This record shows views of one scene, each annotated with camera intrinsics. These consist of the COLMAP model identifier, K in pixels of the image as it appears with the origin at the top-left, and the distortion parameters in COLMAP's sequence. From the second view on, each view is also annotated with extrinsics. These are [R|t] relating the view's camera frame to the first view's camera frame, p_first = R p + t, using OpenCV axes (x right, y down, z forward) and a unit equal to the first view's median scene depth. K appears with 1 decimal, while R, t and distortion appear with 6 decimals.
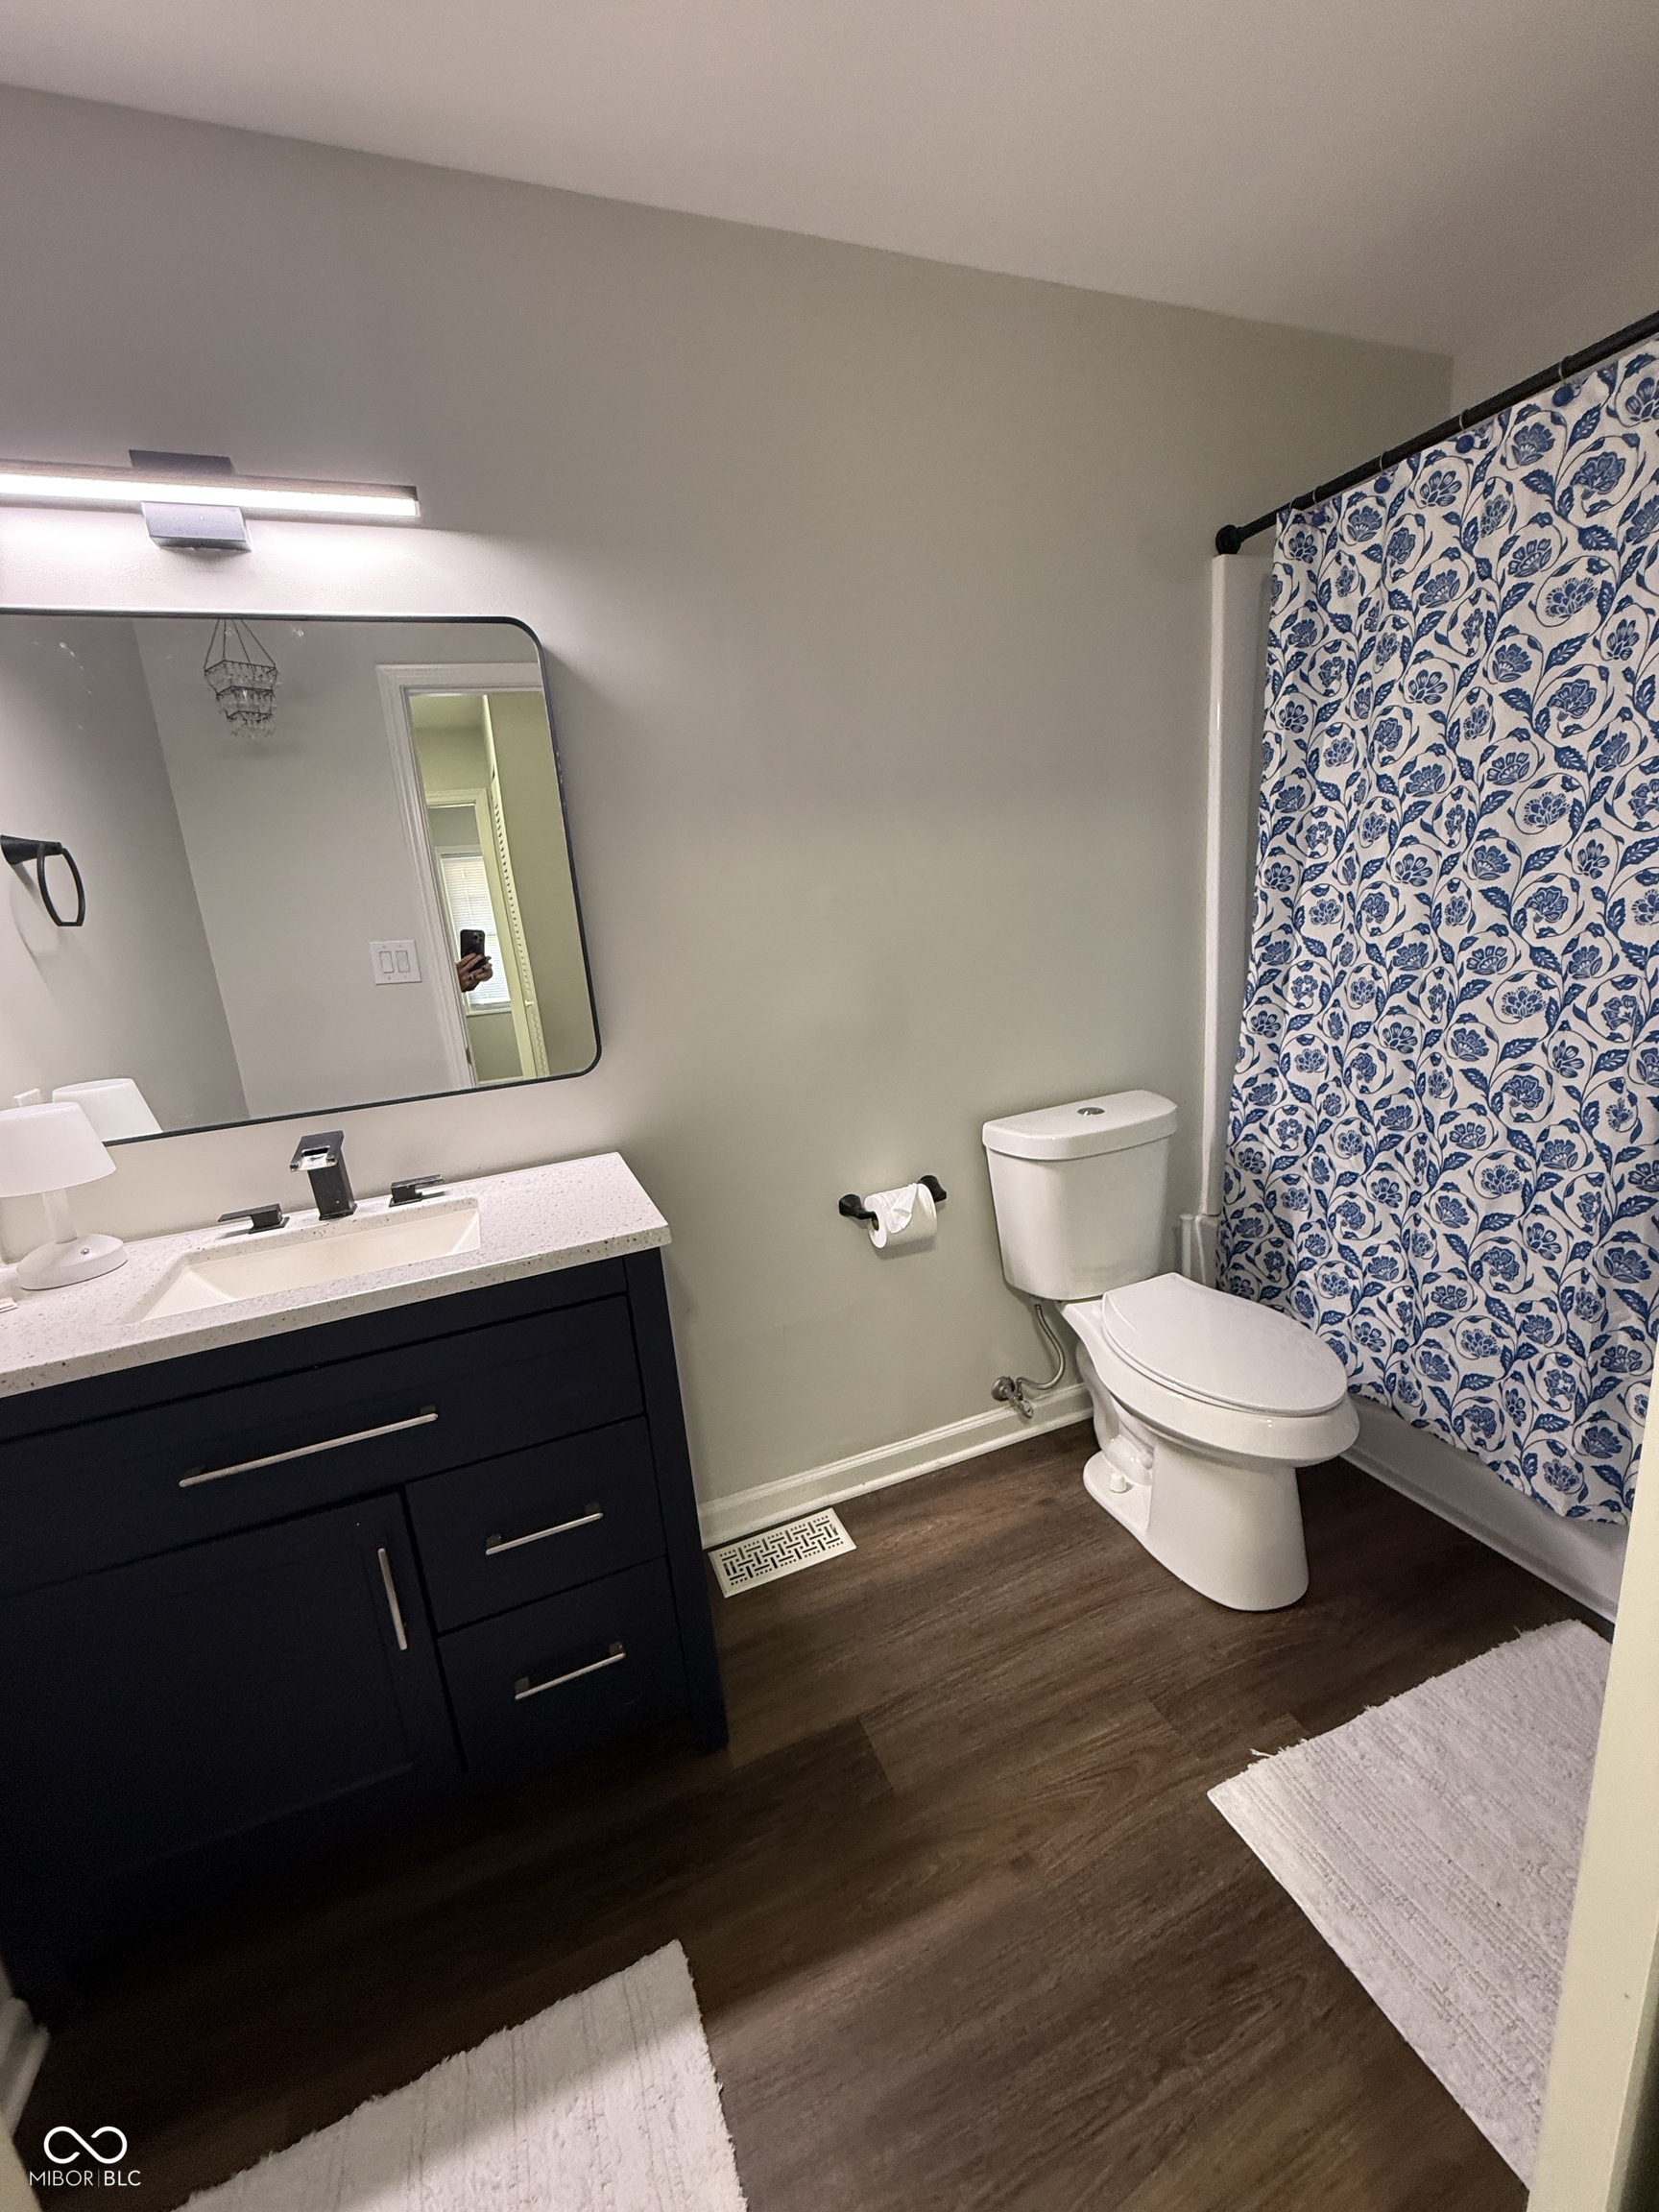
lens RADIAL K [[863.5, 0, 829.5], [0, 863.5, 1106.0], [0, 0, 1]] dist [0.000569, 0.000077]
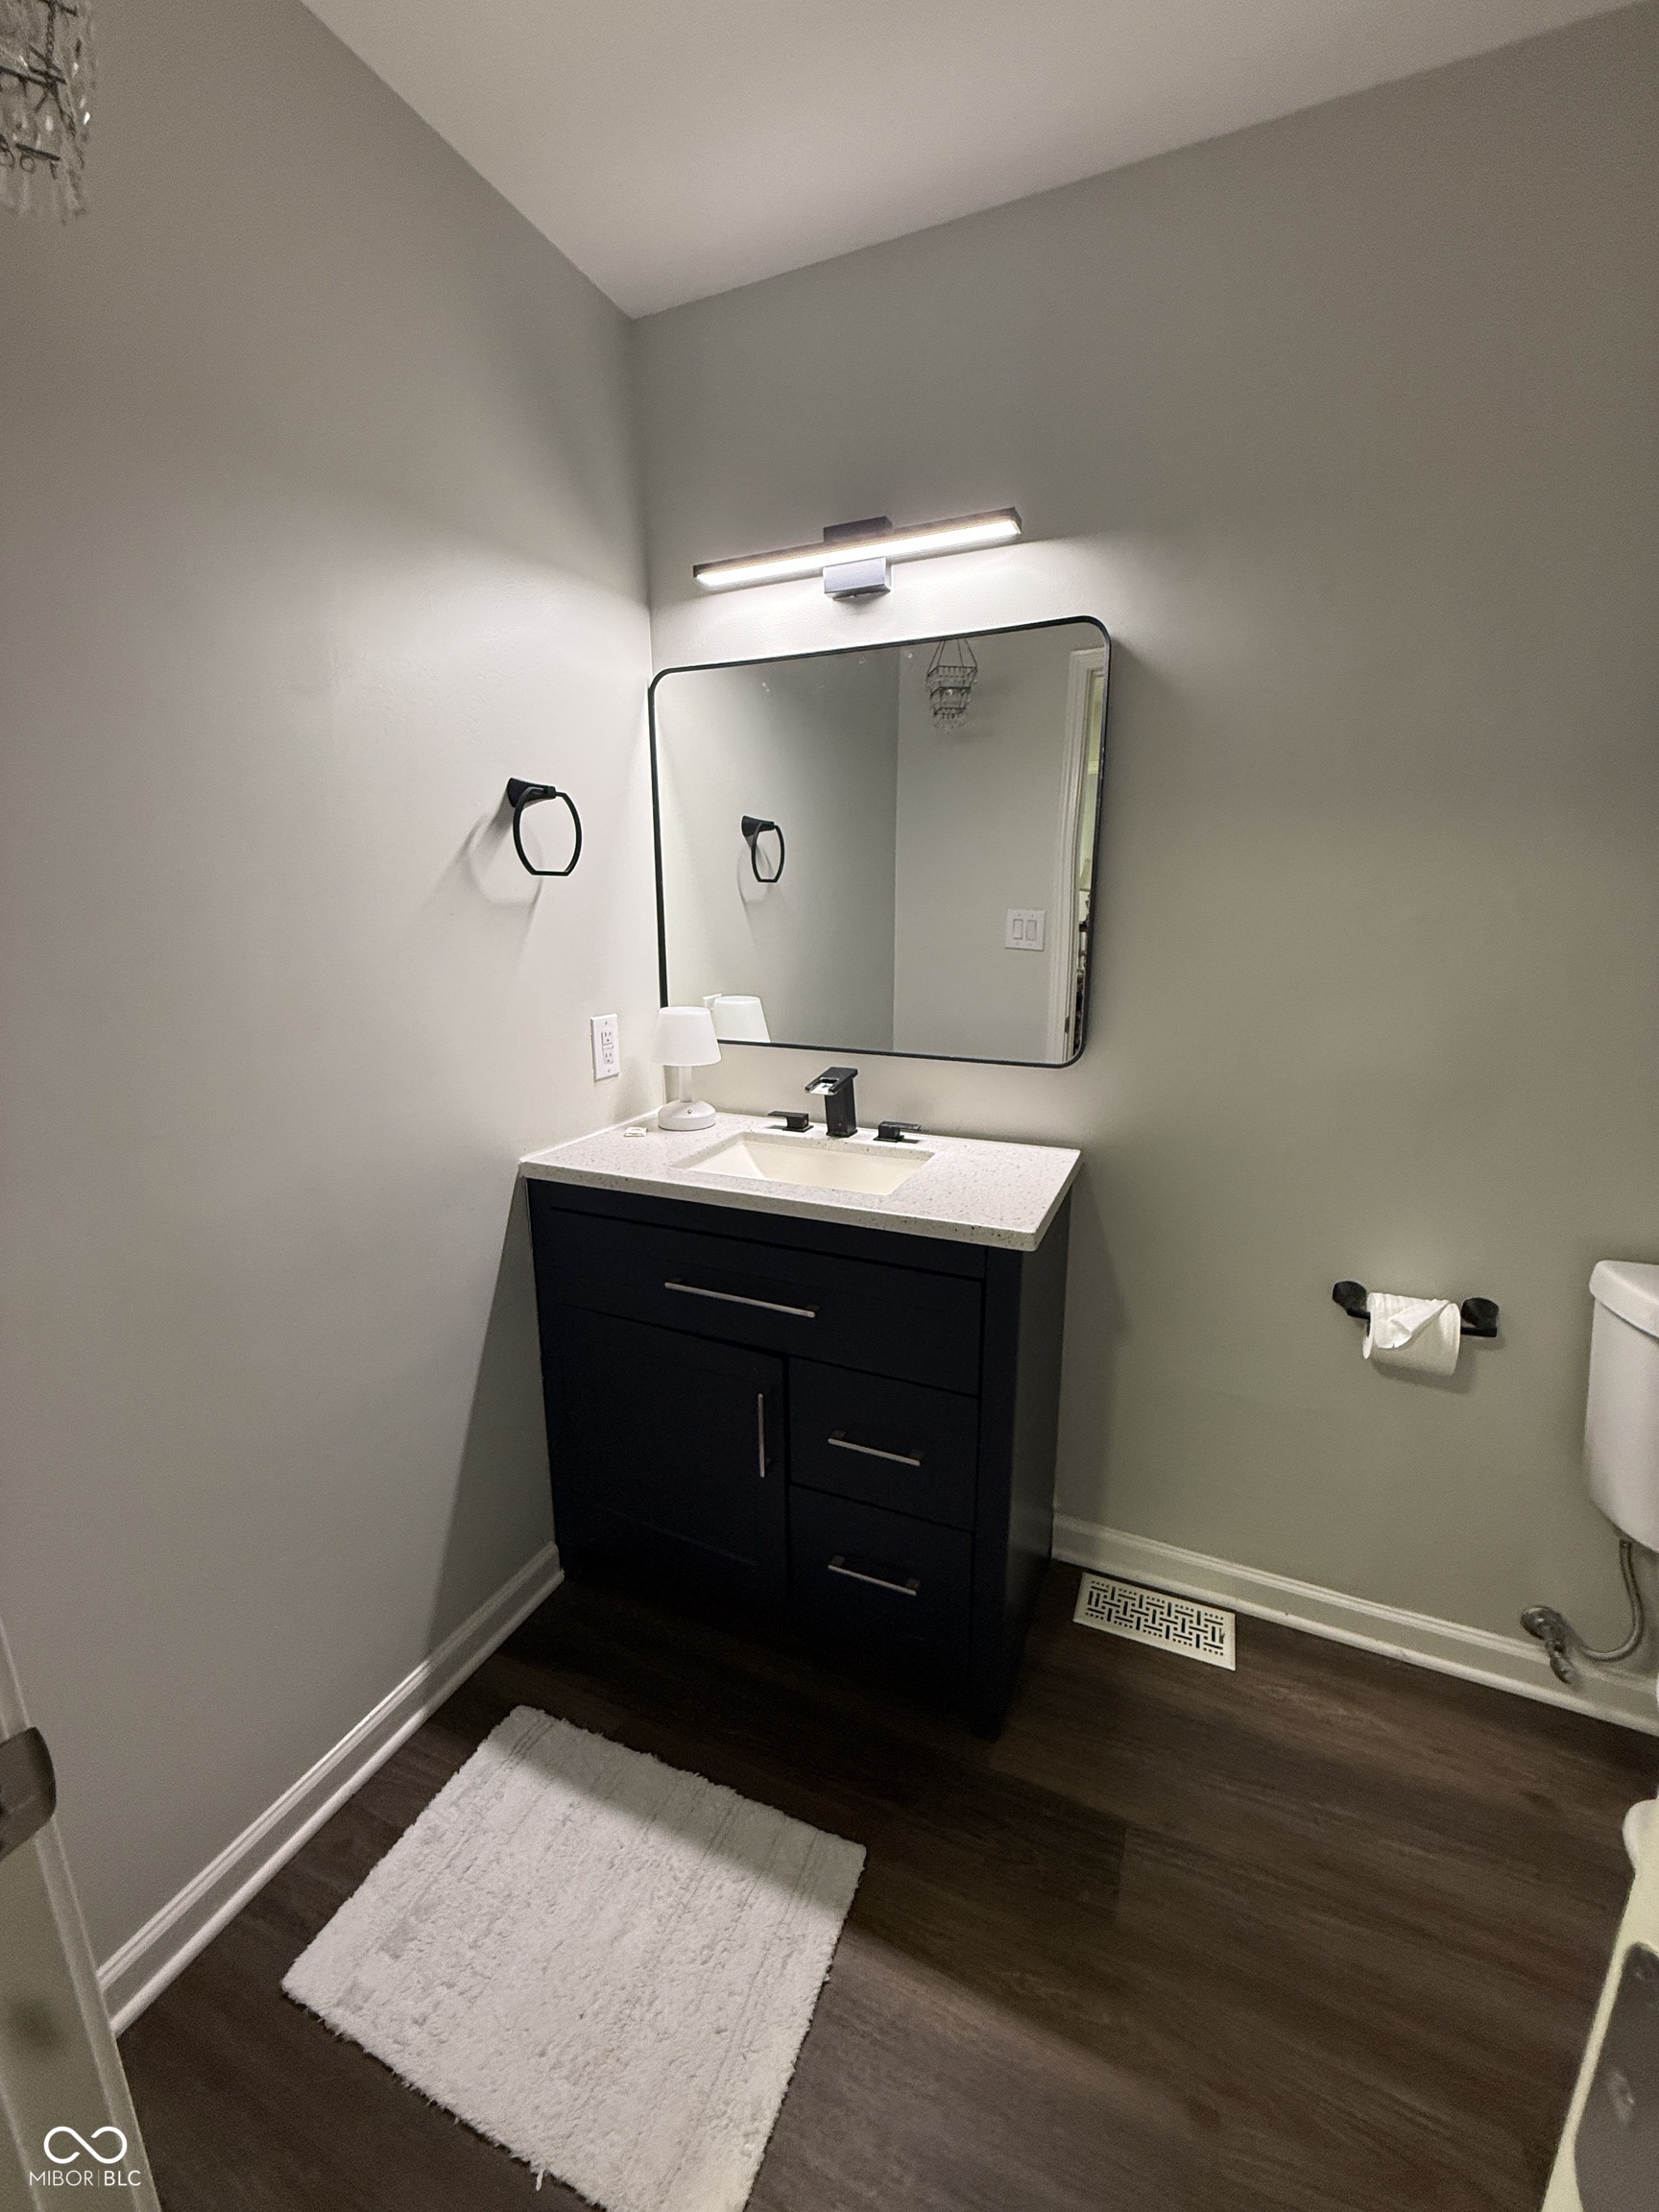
lens RADIAL K [[863.5, 0, 829.5], [0, 863.5, 1106.0], [0, 0, 1]] dist [0.000569, 0.000077]
pose [[0.706351, 0.249489, -0.662438, 0.228848], [-0.223808, 0.966536, 0.125375, -0.065224], [0.671549, 0.059700, 0.738551, 0.076009]]
